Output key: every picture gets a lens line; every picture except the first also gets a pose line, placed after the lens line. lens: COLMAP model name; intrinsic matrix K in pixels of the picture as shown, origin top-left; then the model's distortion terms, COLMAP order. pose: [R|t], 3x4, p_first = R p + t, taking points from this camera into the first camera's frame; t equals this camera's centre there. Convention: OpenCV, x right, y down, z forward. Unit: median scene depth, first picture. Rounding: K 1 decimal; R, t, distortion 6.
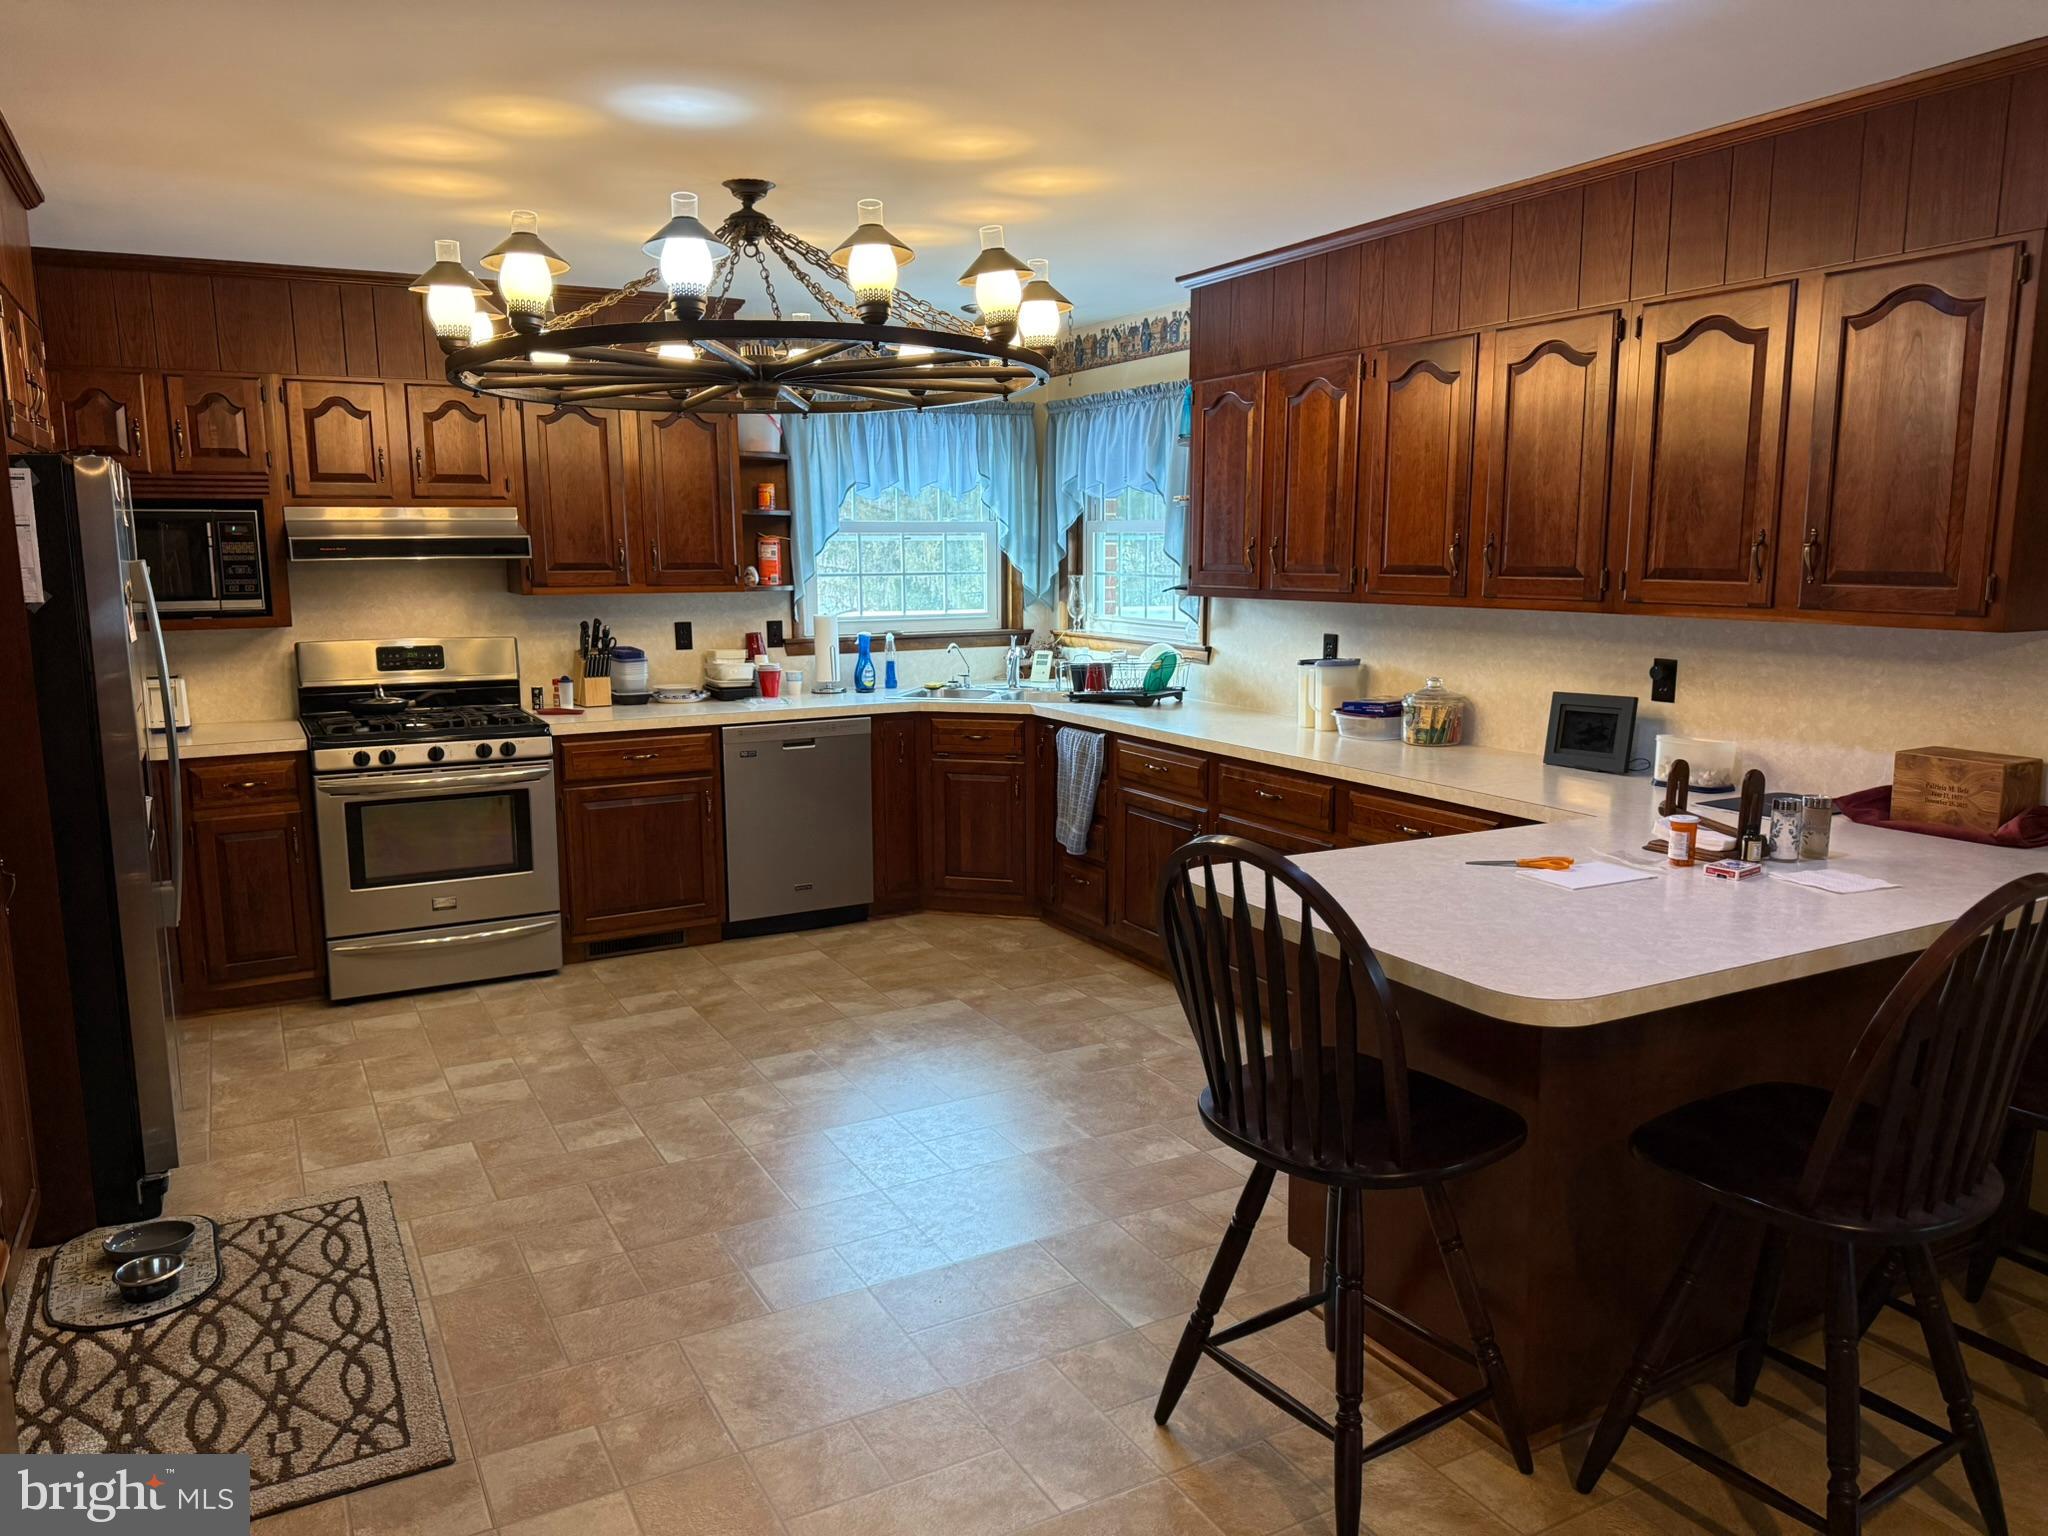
lens RADIAL K [[1451.6, 0, 1030.8], [0, 1451.6, 778.0], [0, 0, 1]] dist [0.035862, -0.021711]
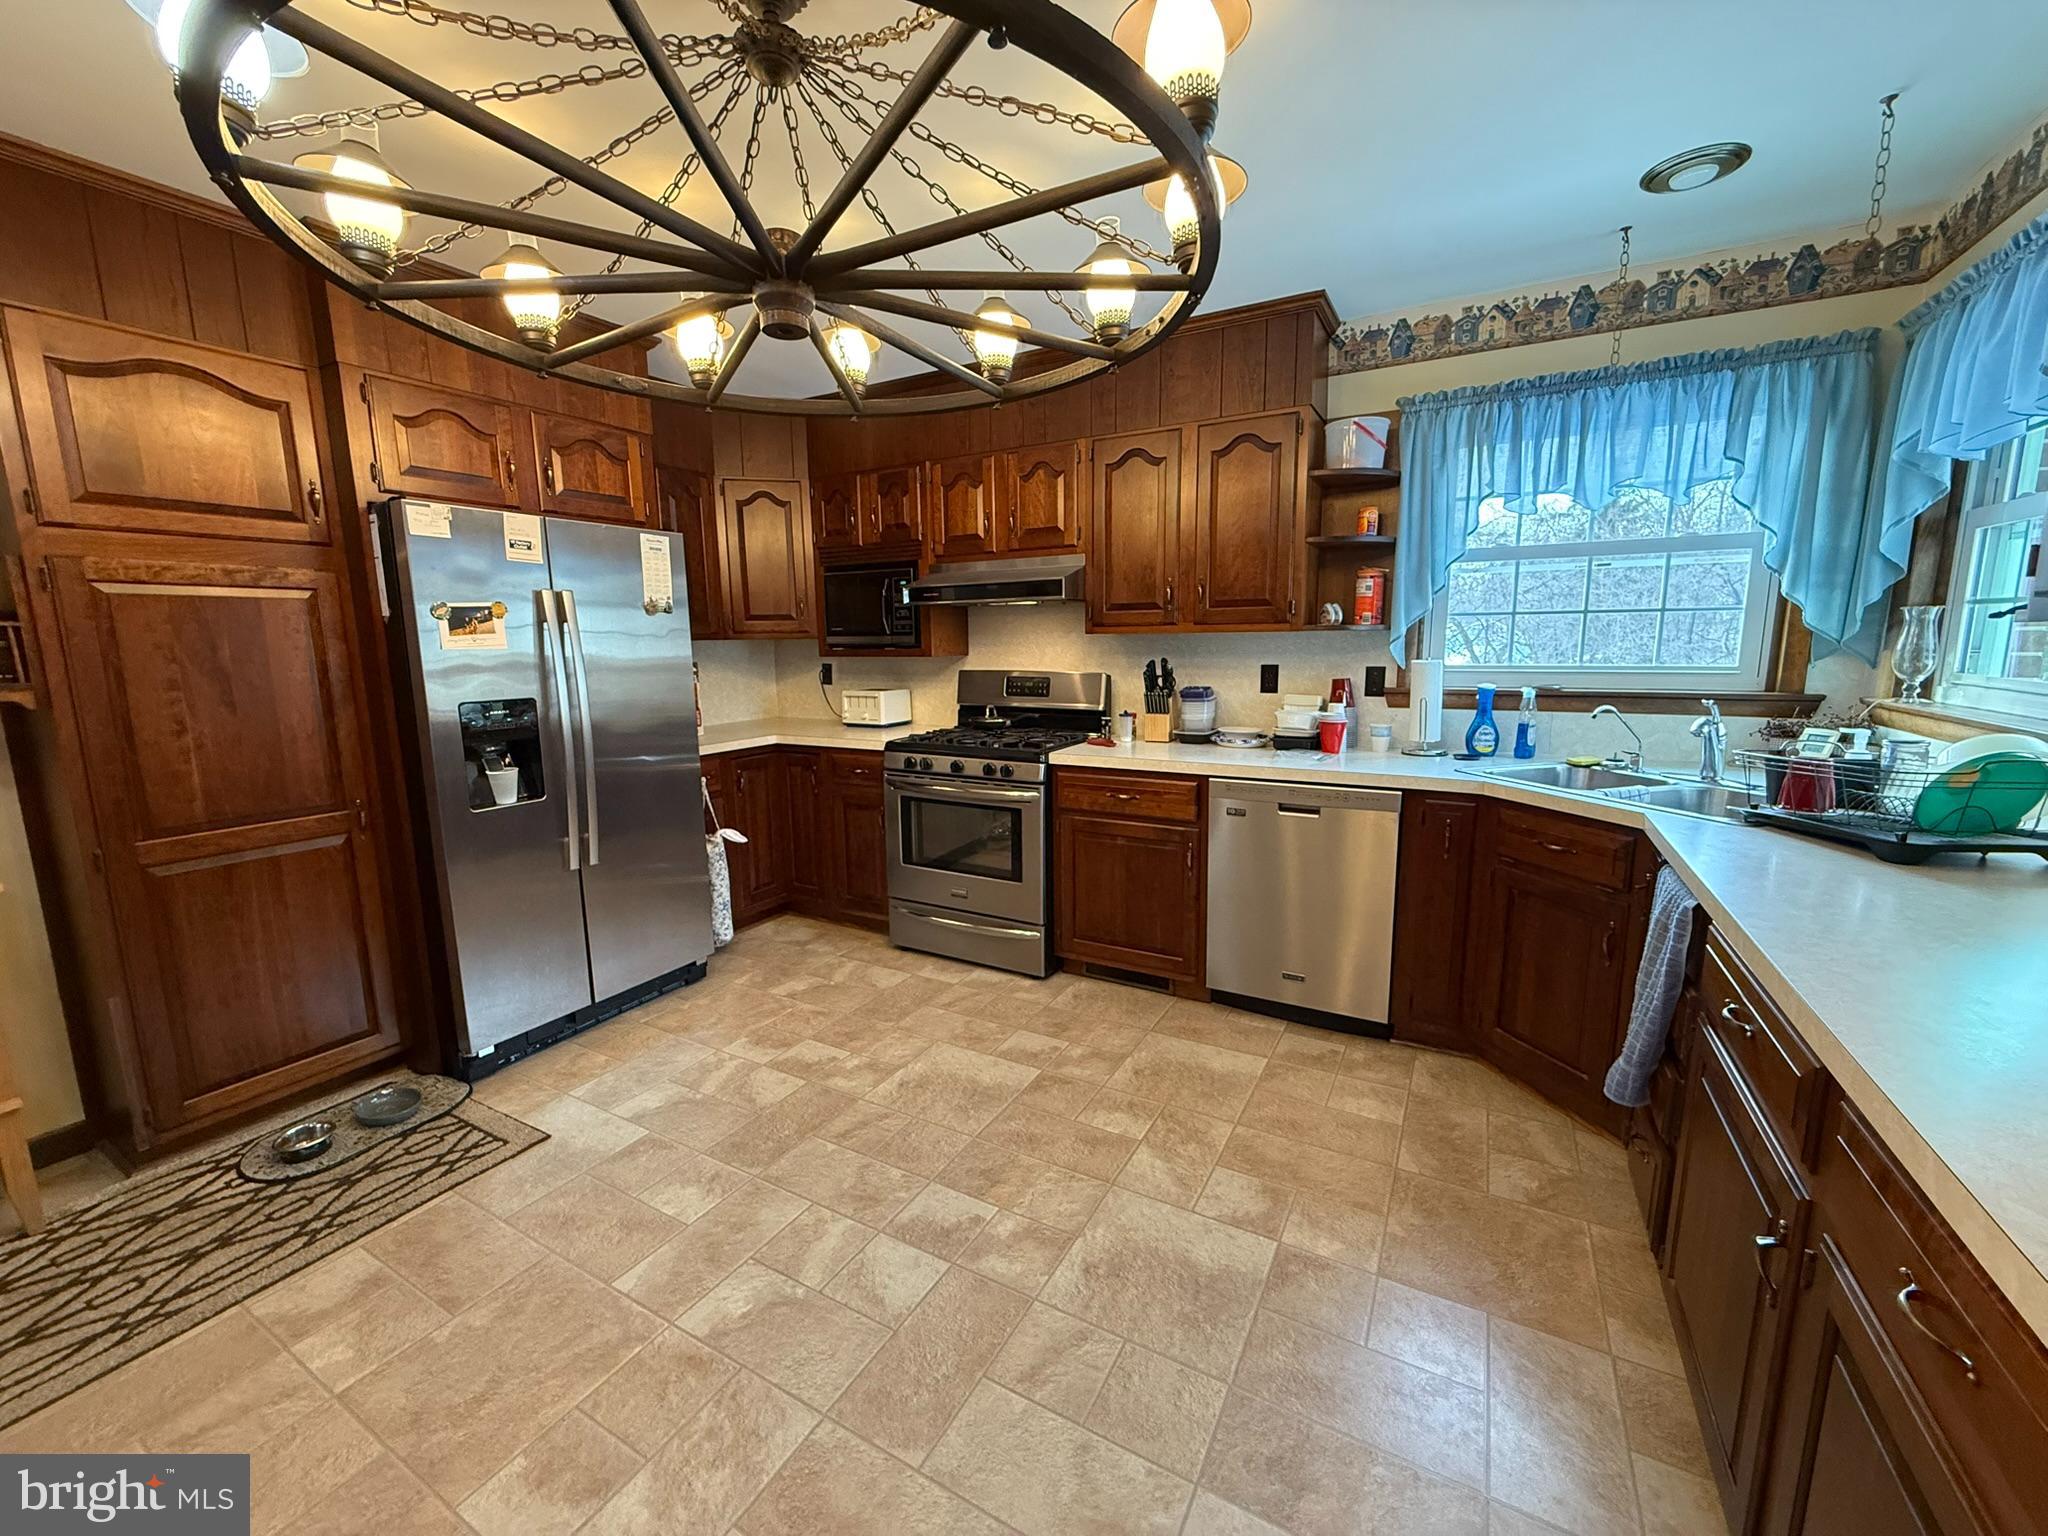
lens RADIAL K [[820.8, 0, 1001.4], [0, 820.8, 765.9], [0, 0, 1]] dist [-0.000045, -0.000379]
pose [[0.514864, 0.131884, -0.847066, 0.147992], [-0.127448, 0.988891, 0.076500, -0.062589], [0.847745, 0.068570, 0.525953, 0.596106]]
